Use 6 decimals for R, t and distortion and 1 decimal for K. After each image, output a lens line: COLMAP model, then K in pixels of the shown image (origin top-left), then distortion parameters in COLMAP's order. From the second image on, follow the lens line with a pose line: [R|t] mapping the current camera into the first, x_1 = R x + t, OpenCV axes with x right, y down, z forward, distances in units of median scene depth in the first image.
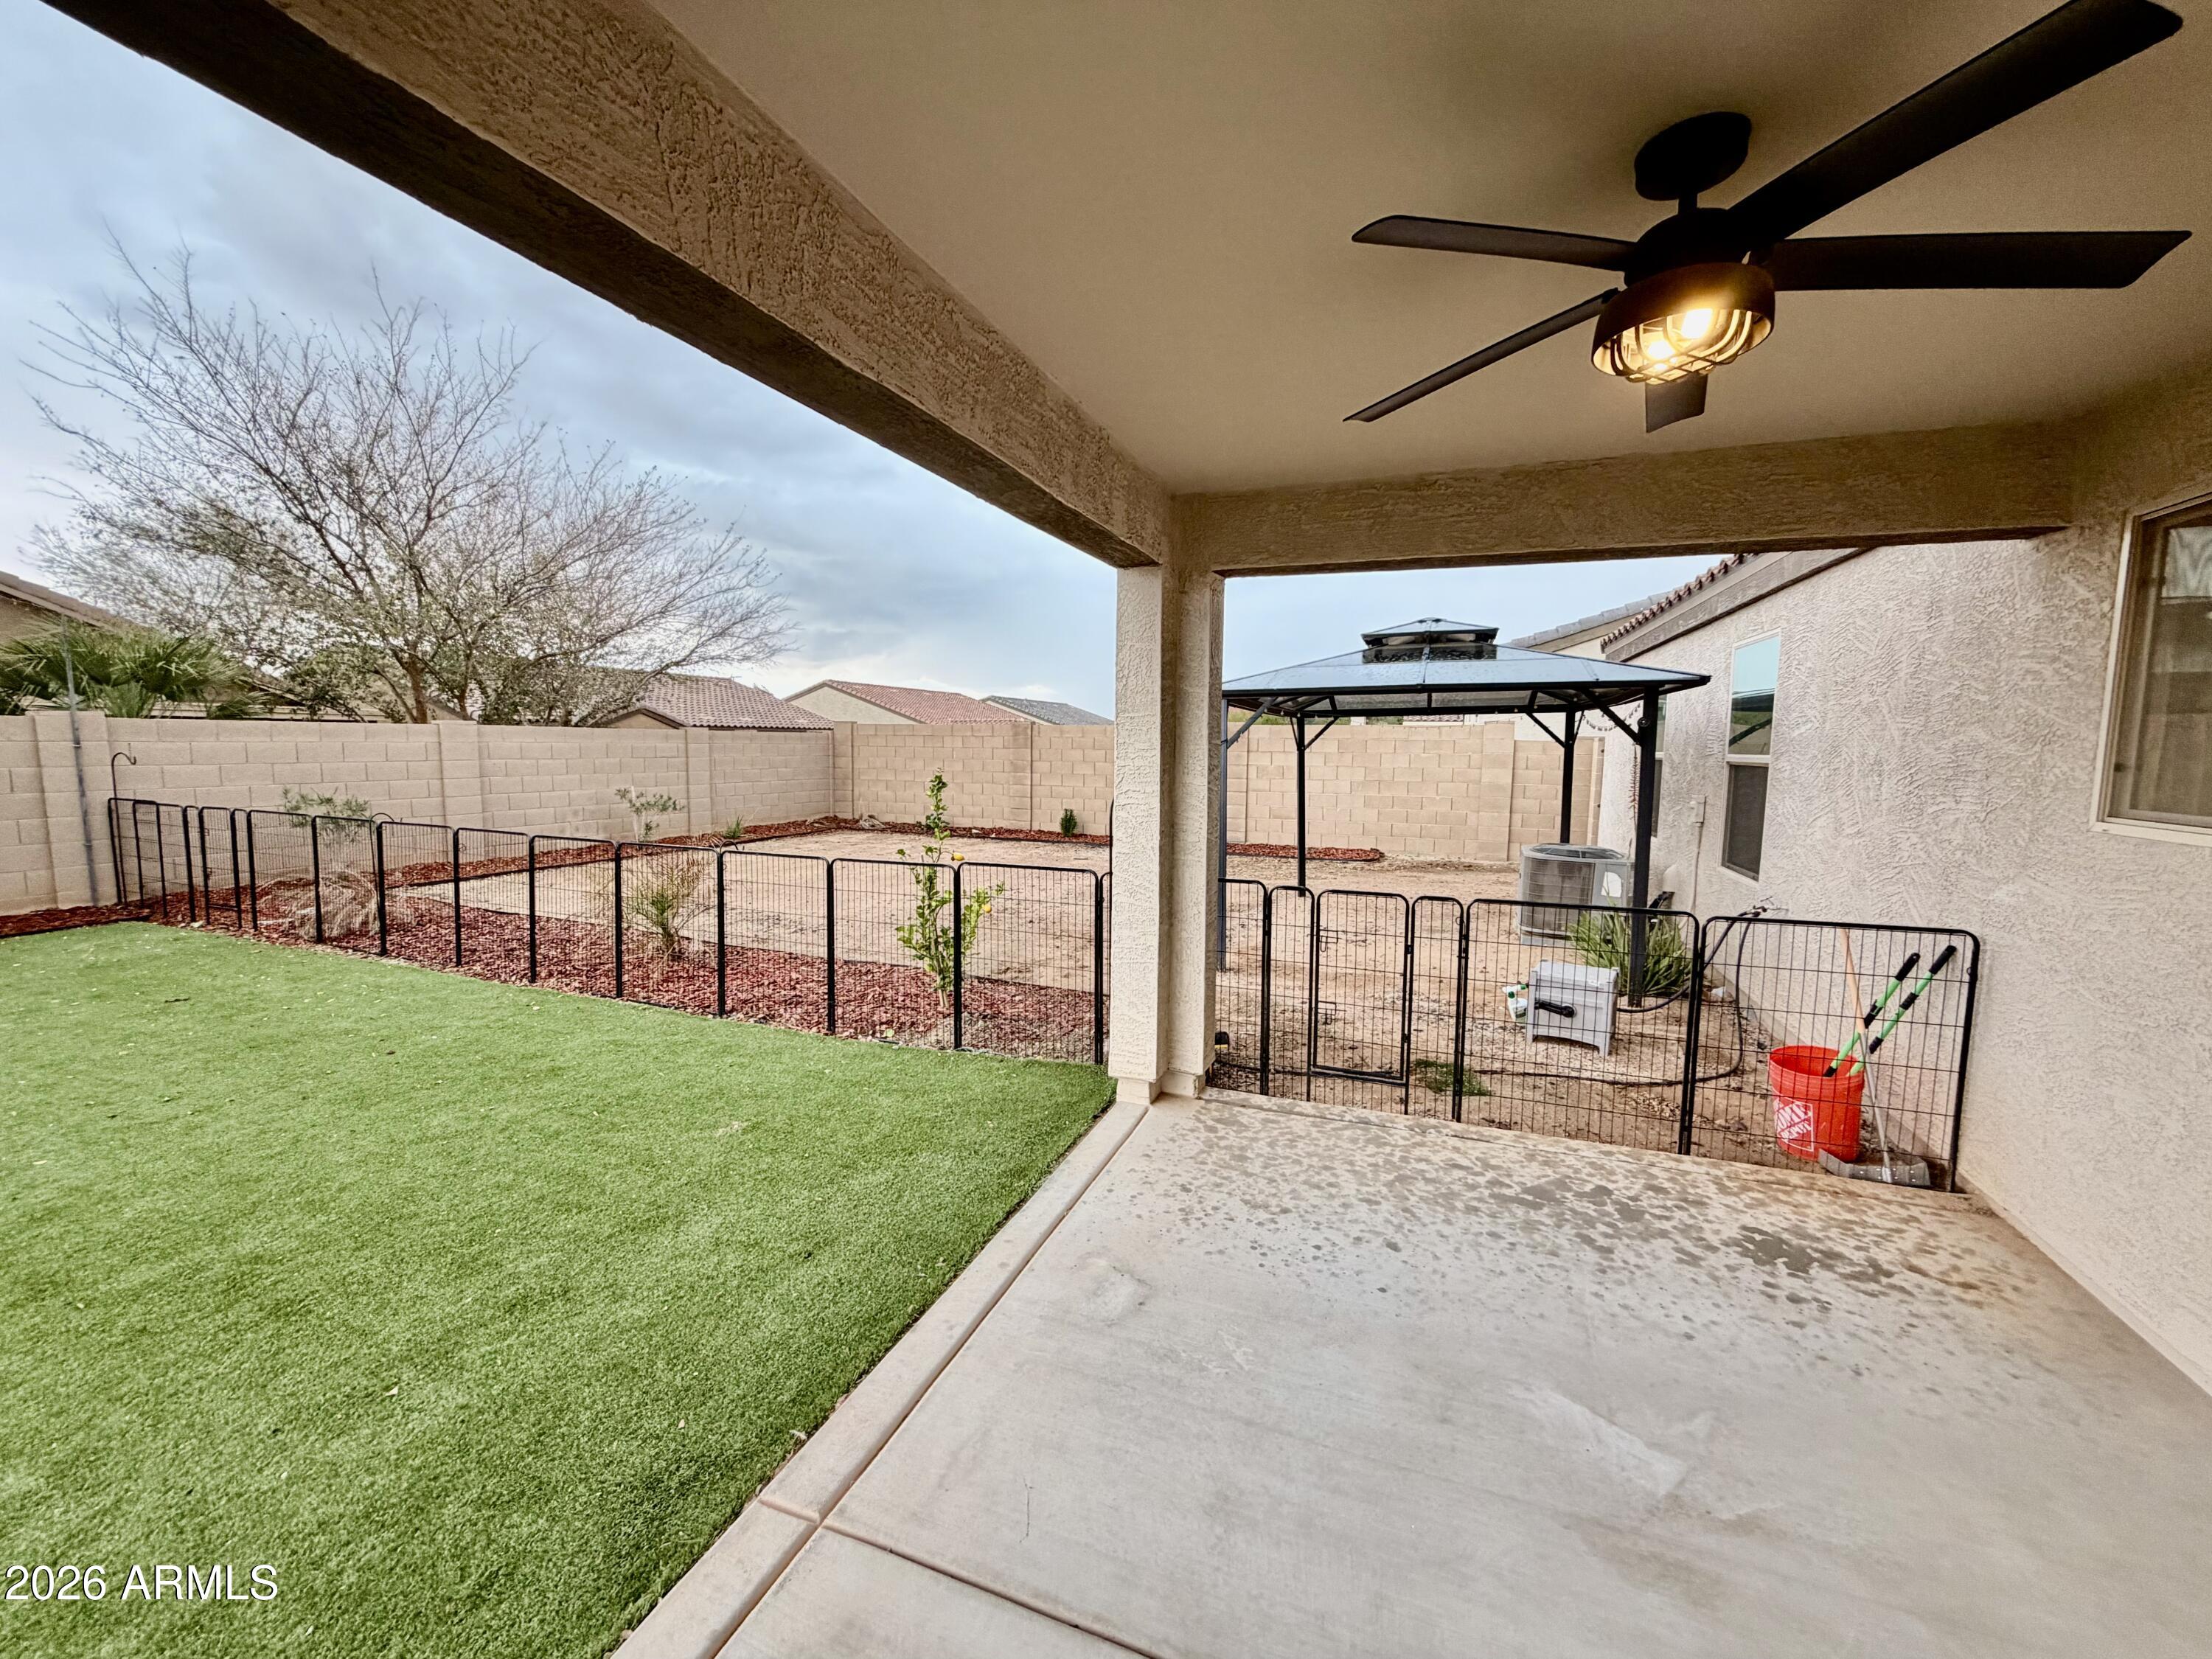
lens RADIAL K [[880.3, 0, 1107.2], [0, 880.3, 831.1], [0, 0, 1]] dist [0.001347, 0.000034]
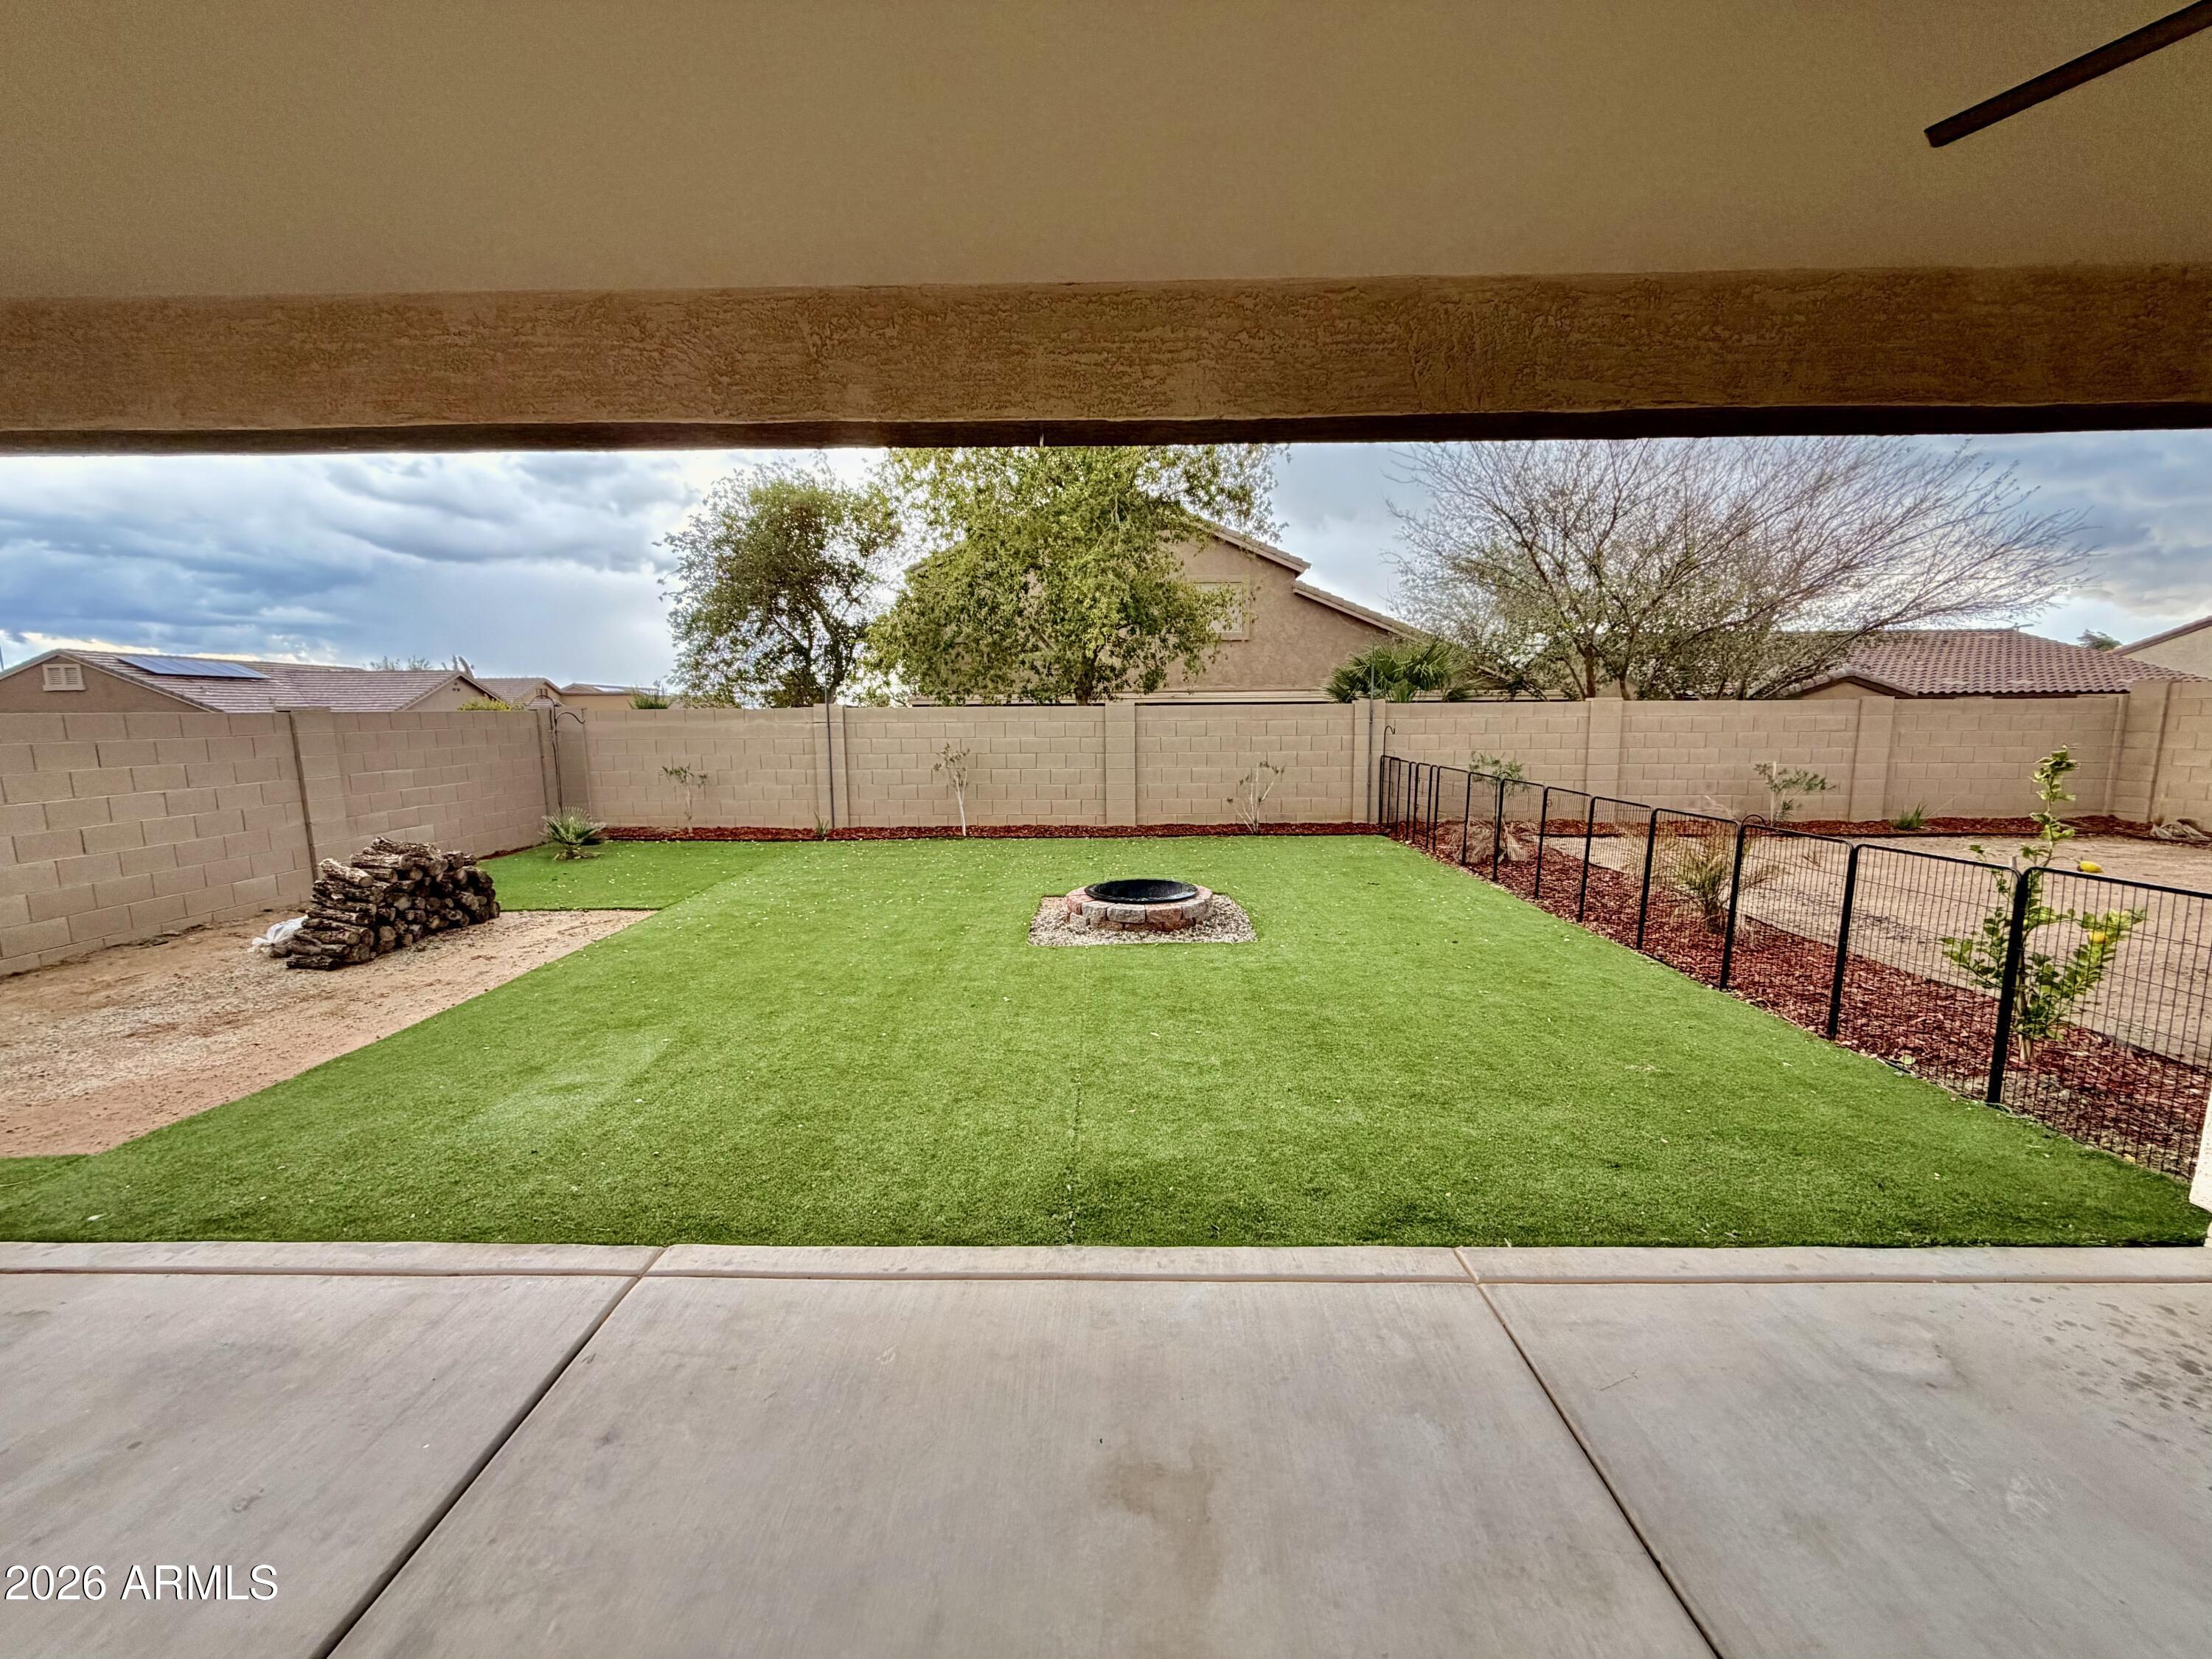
lens RADIAL K [[880.3, 0, 1097.1], [0, 880.3, 837.0], [0, 0, 1]] dist [0.001347, 0.000034]
pose [[0.352073, 0.115910, -0.928768, 0.196771], [-0.083319, 0.992244, 0.092247, 0.005308], [0.932257, 0.044906, 0.358999, -0.022833]]
